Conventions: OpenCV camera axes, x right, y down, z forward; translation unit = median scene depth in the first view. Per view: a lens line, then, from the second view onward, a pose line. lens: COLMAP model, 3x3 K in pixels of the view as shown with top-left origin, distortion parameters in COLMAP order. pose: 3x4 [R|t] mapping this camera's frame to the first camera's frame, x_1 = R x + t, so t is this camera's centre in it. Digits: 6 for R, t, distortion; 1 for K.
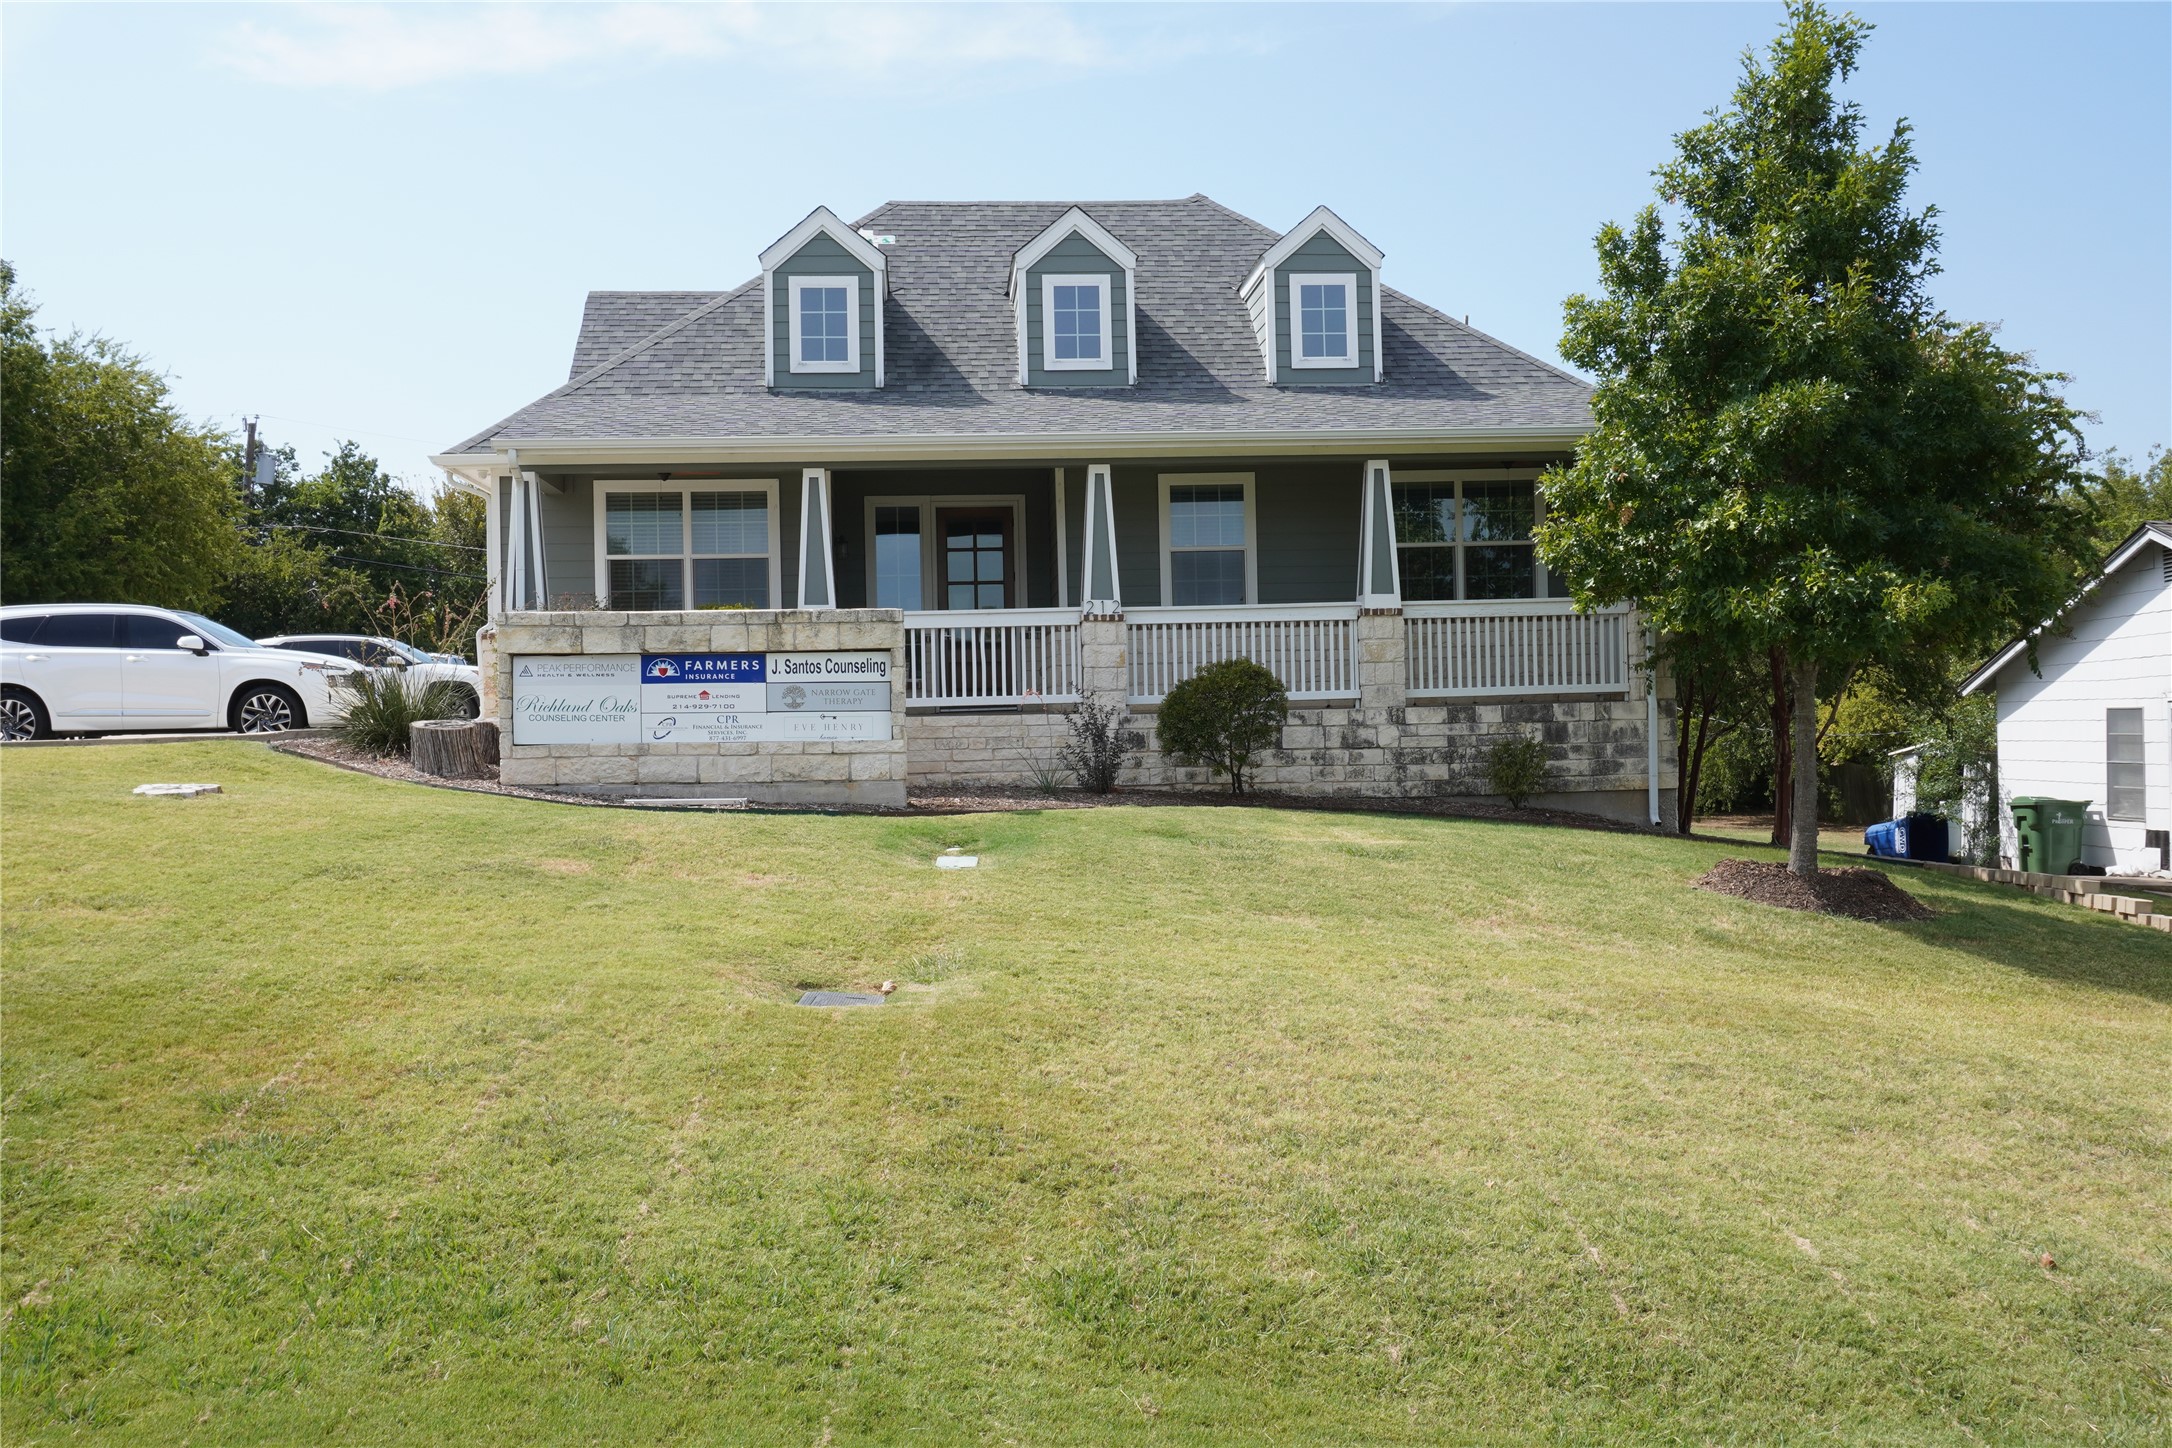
lens RADIAL K [[1998.5, 0, 1085.8], [0, 1998.5, 589.3], [0, 0, 1]] dist [-0.061384, -0.004919]
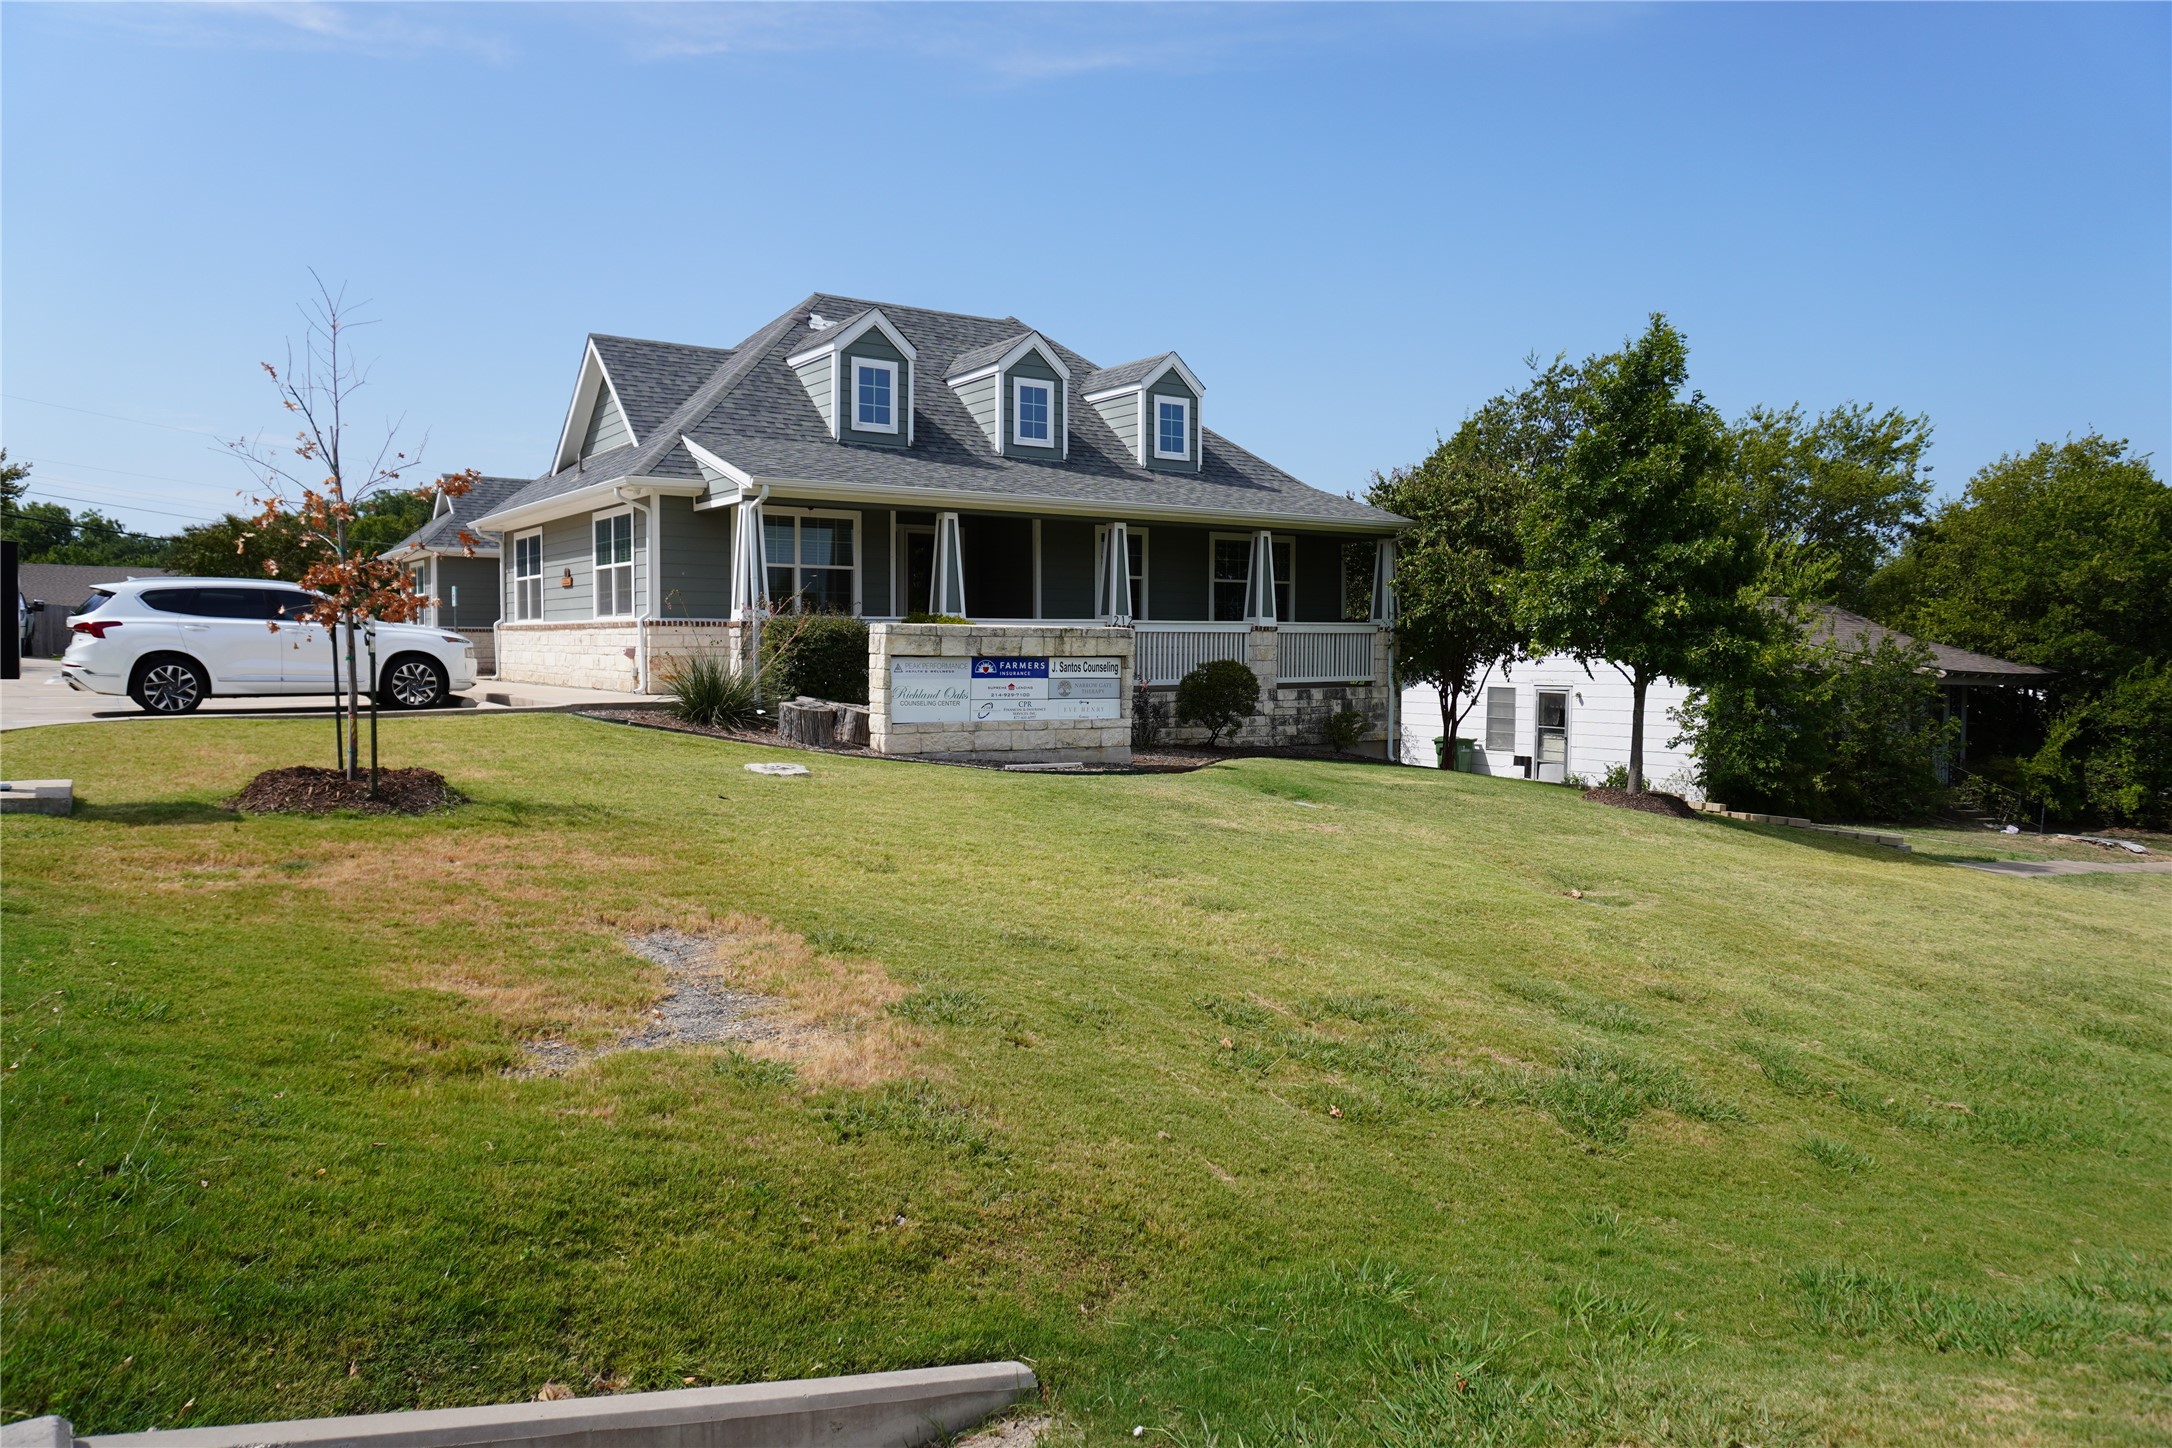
lens RADIAL K [[1343.8, 0, 1086.0], [0, 1343.8, 724.0], [0, 0, 1]] dist [-0.020166, 0.000519]
pose [[0.891543, -0.000350, 0.452937, -0.460531], [-0.053019, 0.993044, 0.105127, -0.017905], [-0.449823, -0.117739, 0.885323, 0.119747]]
